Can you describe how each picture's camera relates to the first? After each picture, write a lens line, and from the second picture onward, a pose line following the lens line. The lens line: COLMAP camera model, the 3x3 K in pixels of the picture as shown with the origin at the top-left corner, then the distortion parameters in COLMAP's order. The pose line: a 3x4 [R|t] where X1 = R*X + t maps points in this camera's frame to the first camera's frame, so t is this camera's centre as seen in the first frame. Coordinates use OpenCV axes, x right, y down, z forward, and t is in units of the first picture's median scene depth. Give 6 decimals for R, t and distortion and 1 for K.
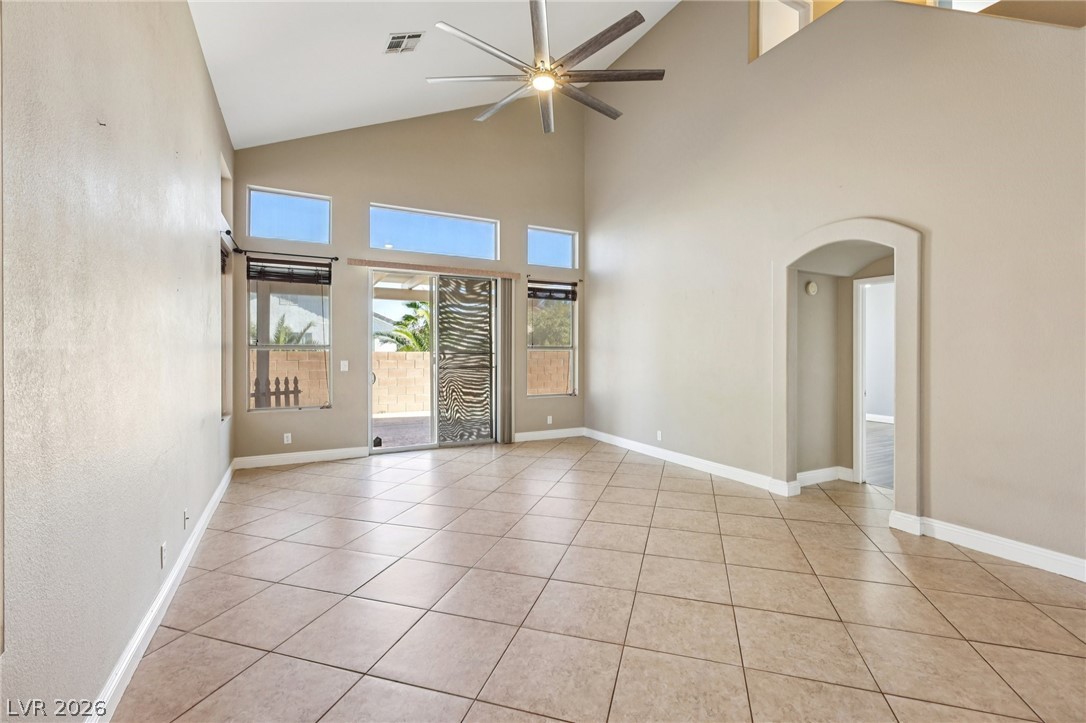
lens RADIAL K [[472.2, 0, 544.2], [0, 472.2, 351.0], [0, 0, 1]] dist [0.001145, 0.000245]
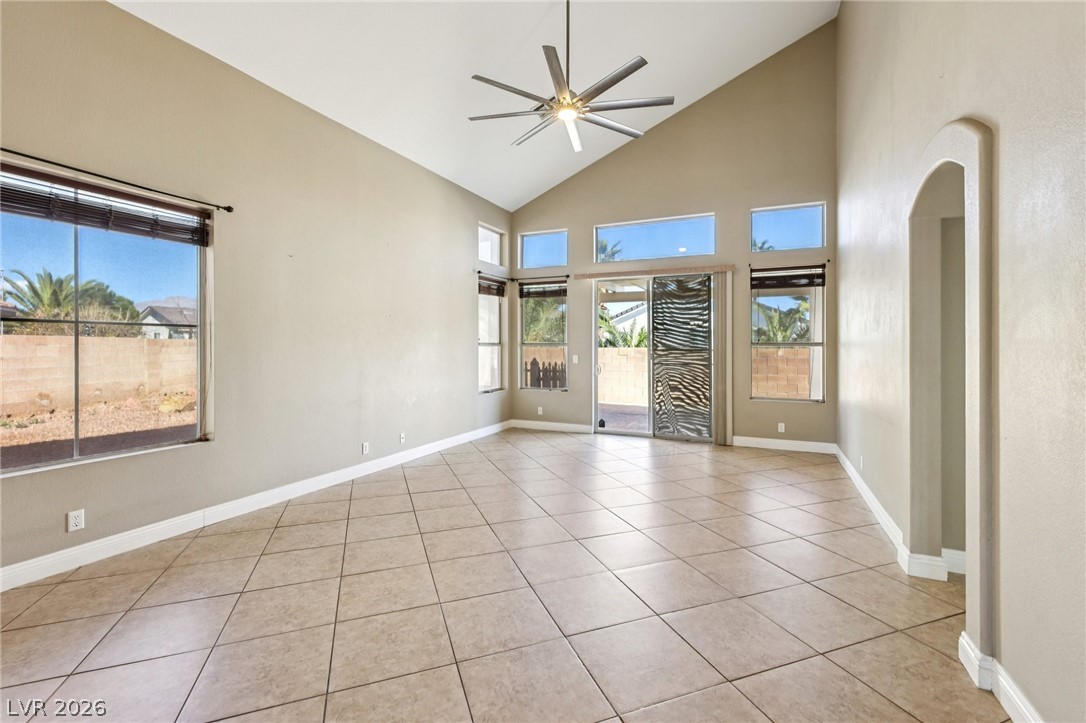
lens RADIAL K [[472.2, 0, 544.2], [0, 472.2, 351.0], [0, 0, 1]] dist [0.001145, 0.000245]
pose [[0.606833, 0.007181, -0.794797, 0.482658], [-0.001737, 0.999969, 0.007708, -0.000386], [0.794827, -0.003297, 0.606826, 0.145071]]
